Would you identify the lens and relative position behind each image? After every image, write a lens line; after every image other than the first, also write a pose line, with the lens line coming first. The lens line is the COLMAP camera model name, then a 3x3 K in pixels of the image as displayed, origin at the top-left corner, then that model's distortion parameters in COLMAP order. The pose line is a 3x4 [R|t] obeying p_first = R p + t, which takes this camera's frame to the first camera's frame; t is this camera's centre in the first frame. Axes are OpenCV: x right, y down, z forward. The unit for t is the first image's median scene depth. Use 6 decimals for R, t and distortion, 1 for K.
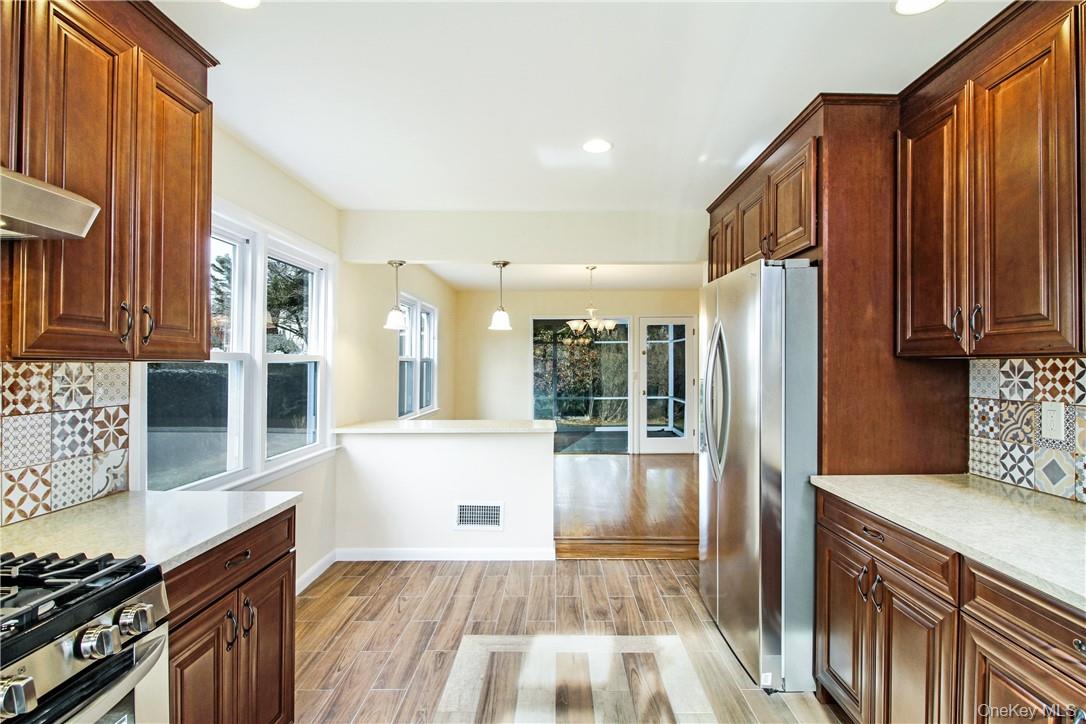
lens RADIAL K [[544.0, 0, 566.6], [0, 544.0, 360.5], [0, 0, 1]] dist [0.003705, -0.011649]
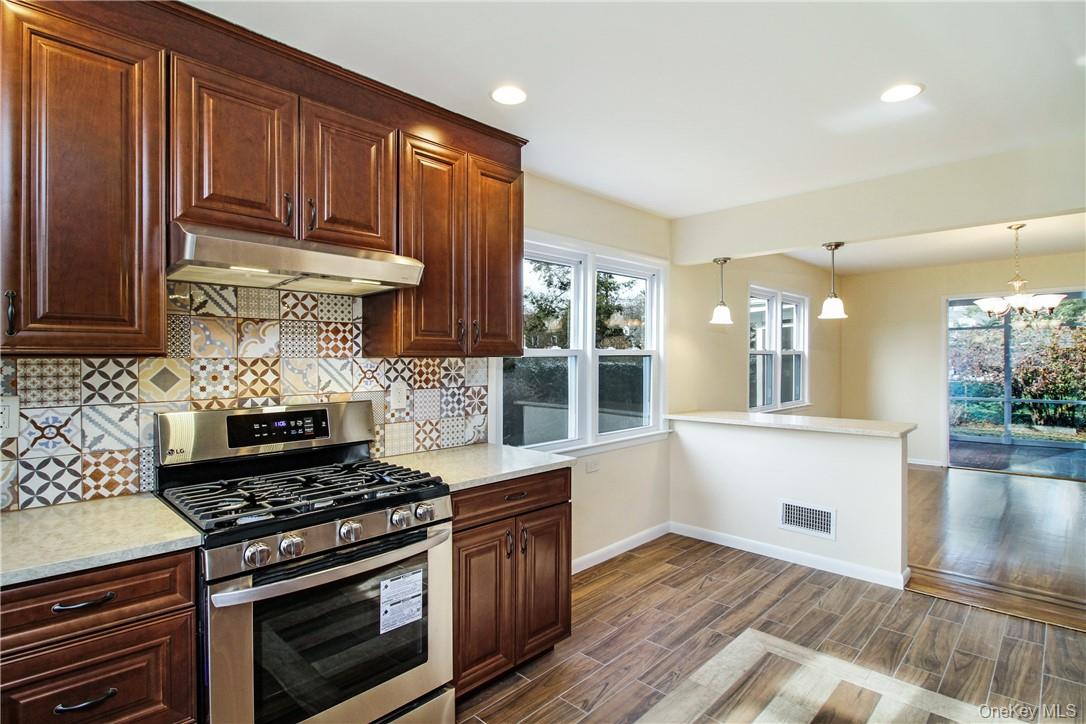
lens RADIAL K [[548.3, 0, 550.8], [0, 548.3, 354.1], [0, 0, 1]] dist [0.004943, -0.013775]
pose [[0.711178, -0.008538, -0.702960, 0.279572], [0.010377, 0.999945, -0.001648, -0.001095], [0.702935, -0.006123, 0.711227, 0.029337]]
